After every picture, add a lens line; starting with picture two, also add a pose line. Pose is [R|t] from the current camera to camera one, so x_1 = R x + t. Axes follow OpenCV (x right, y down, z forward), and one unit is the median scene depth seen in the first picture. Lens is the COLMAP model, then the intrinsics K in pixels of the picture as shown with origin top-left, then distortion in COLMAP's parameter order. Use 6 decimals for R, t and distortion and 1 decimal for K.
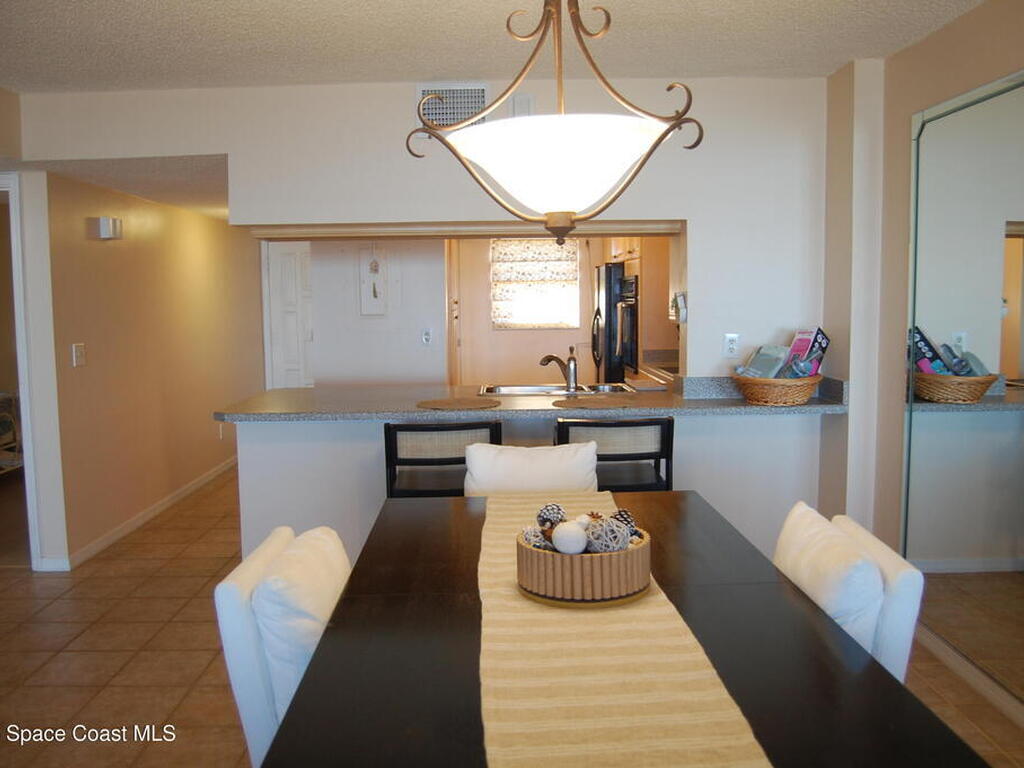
lens RADIAL K [[909.5, 0, 512.4], [0, 909.5, 387.4], [0, 0, 1]] dist [-0.095541, 0.031209]
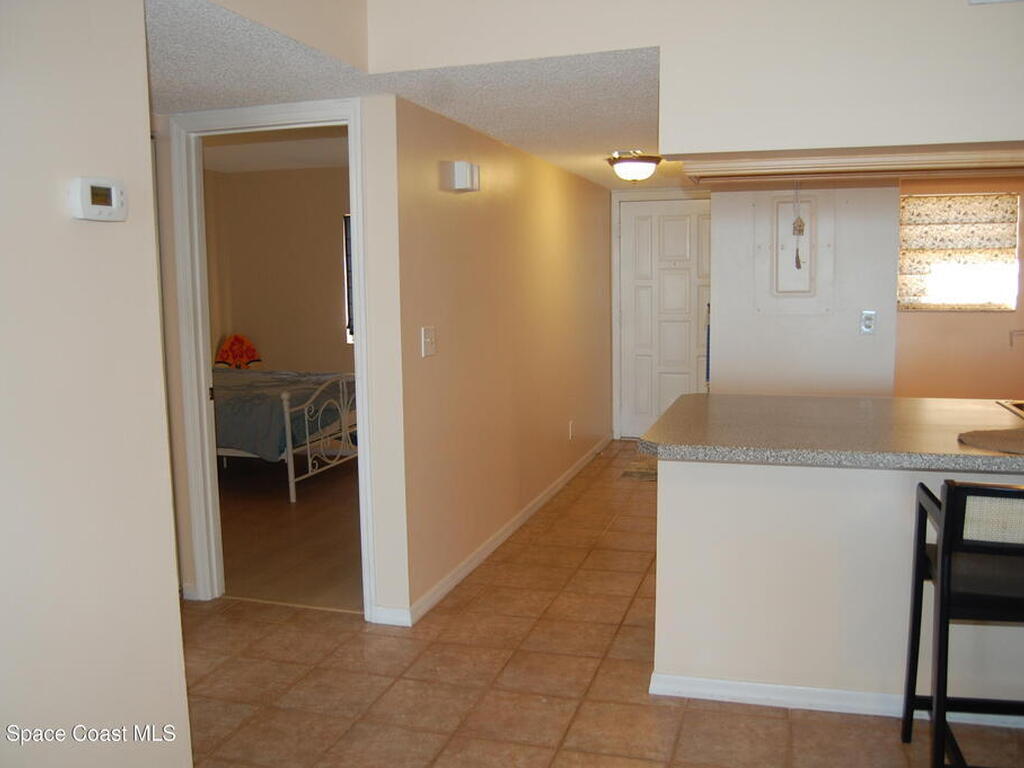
lens RADIAL K [[909.5, 0, 512.2], [0, 909.5, 387.6], [0, 0, 1]] dist [-0.095541, 0.031209]
pose [[0.950292, 0.034901, -0.309398, -0.129843], [-0.026154, 0.999133, 0.032377, -0.017824], [0.310259, -0.022676, 0.950381, 0.208229]]
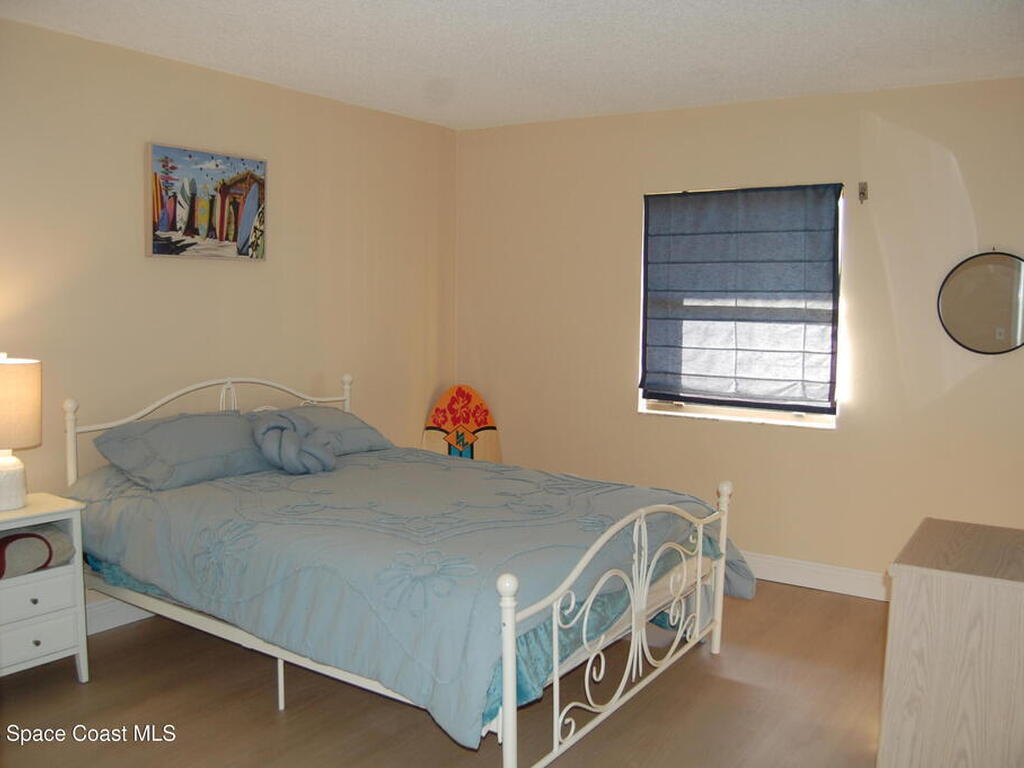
lens RADIAL K [[909.5, 0, 513.8], [0, 909.5, 381.7], [0, 0, 1]] dist [-0.095541, 0.031209]
pose [[0.821240, 0.071253, -0.566116, -0.313265], [-0.077683, 0.996896, 0.012781, -0.045356], [0.565269, 0.033481, 0.824227, 0.513961]]
